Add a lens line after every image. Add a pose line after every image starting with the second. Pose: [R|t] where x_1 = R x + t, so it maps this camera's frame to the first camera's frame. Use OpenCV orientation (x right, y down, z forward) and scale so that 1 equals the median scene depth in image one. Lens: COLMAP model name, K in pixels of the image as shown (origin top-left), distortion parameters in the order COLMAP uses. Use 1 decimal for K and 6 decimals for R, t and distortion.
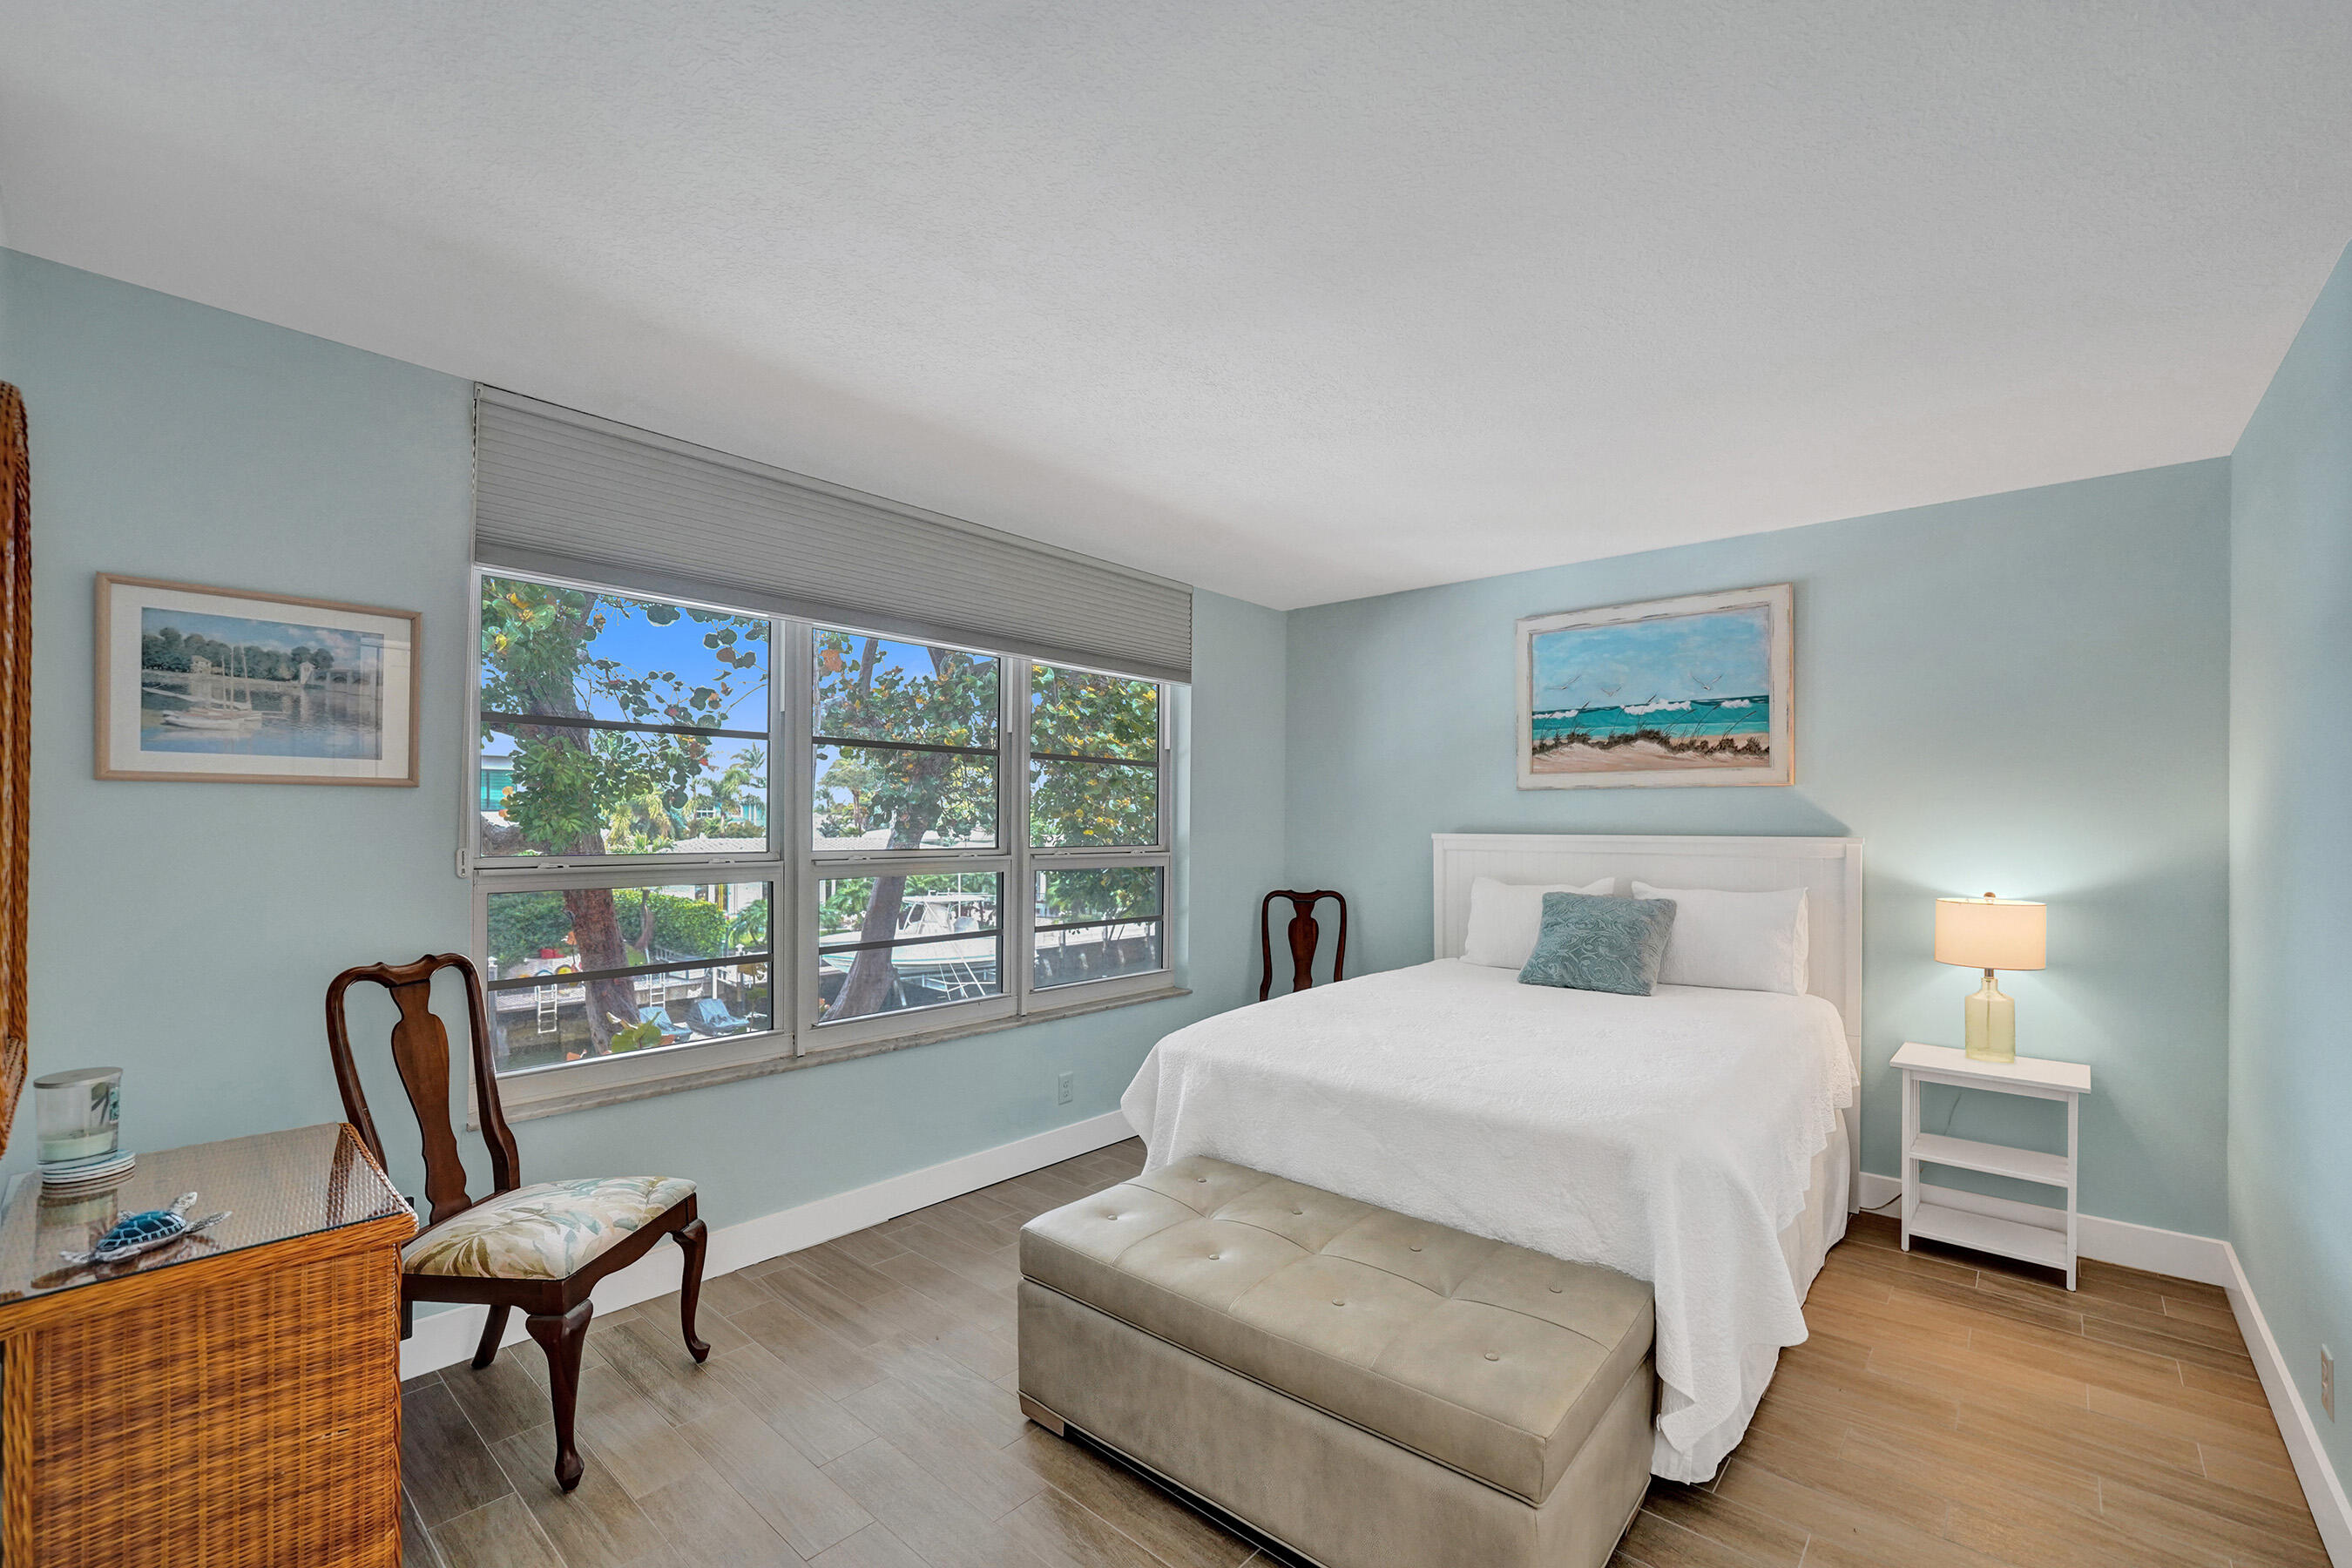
lens RADIAL K [[978.4, 0, 1185.7], [0, 978.4, 793.0], [0, 0, 1]] dist [-0.021249, 0.000313]
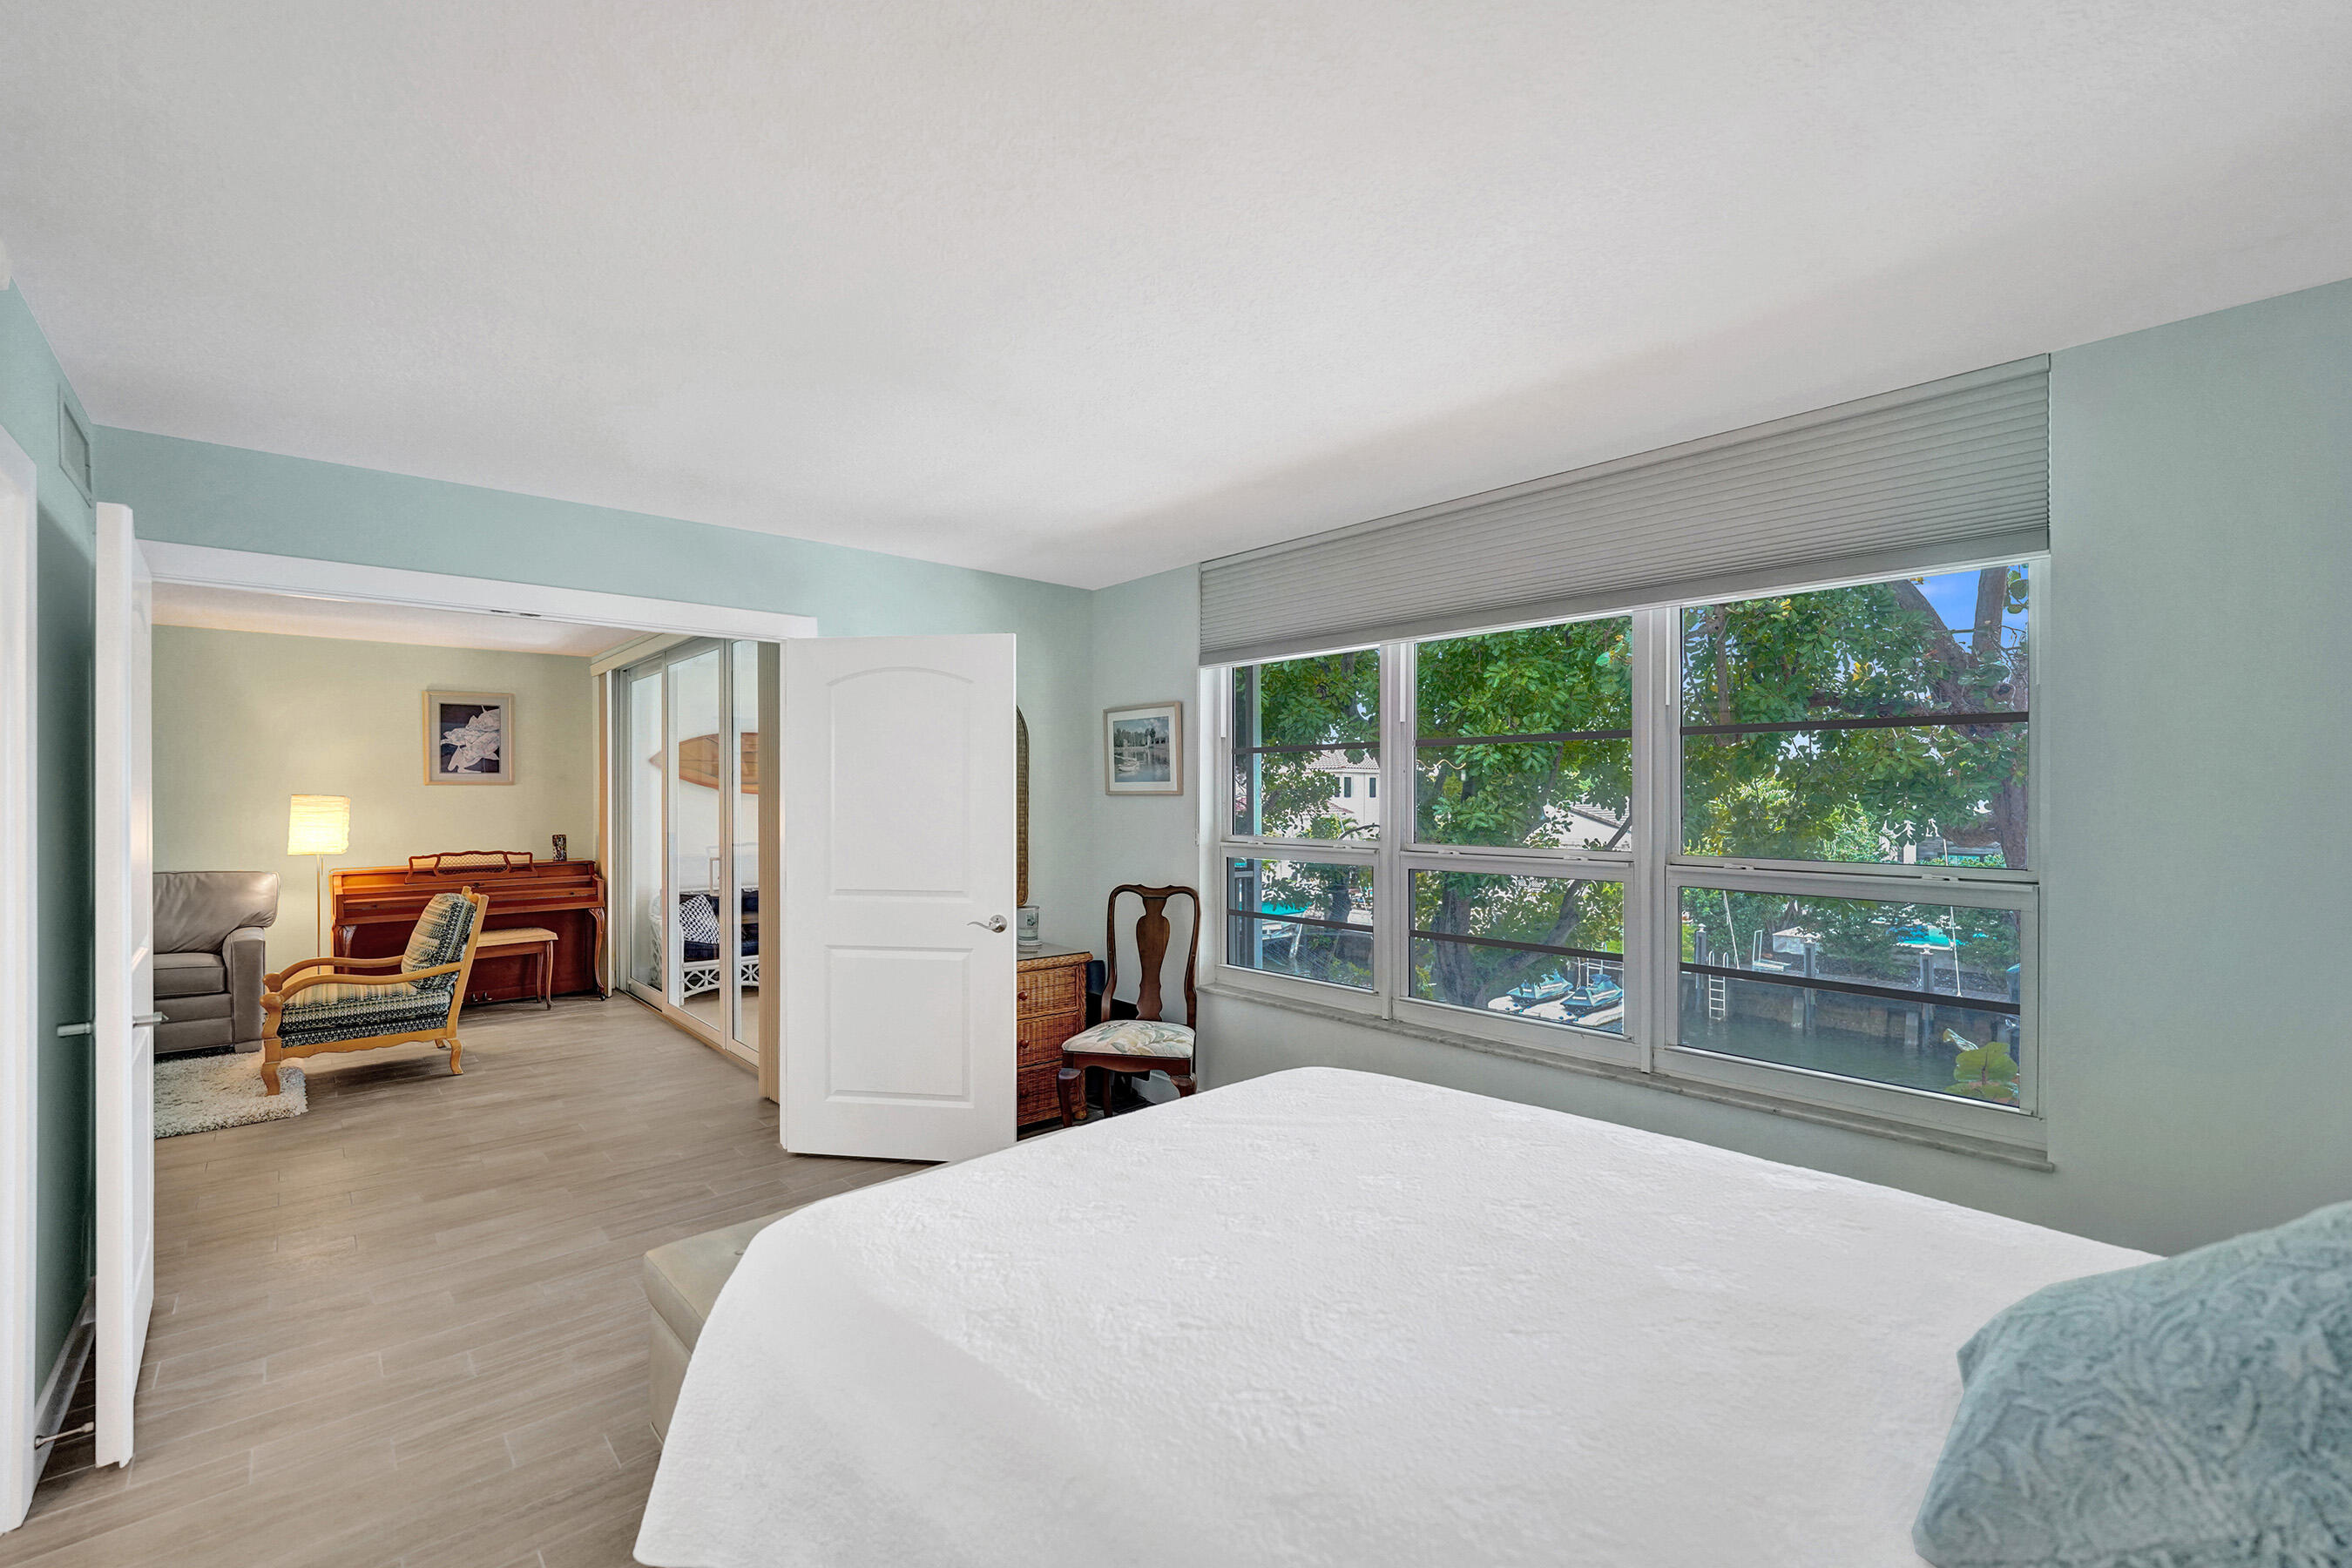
lens RADIAL K [[978.4, 0, 1167.0], [0, 978.4, 798.7], [0, 0, 1]] dist [-0.021249, 0.000313]
pose [[-0.122106, -0.019981, -0.992316, 1.119752], [0.011970, 0.999695, -0.021603, 0.042886], [0.992445, -0.014516, -0.121830, 1.260878]]
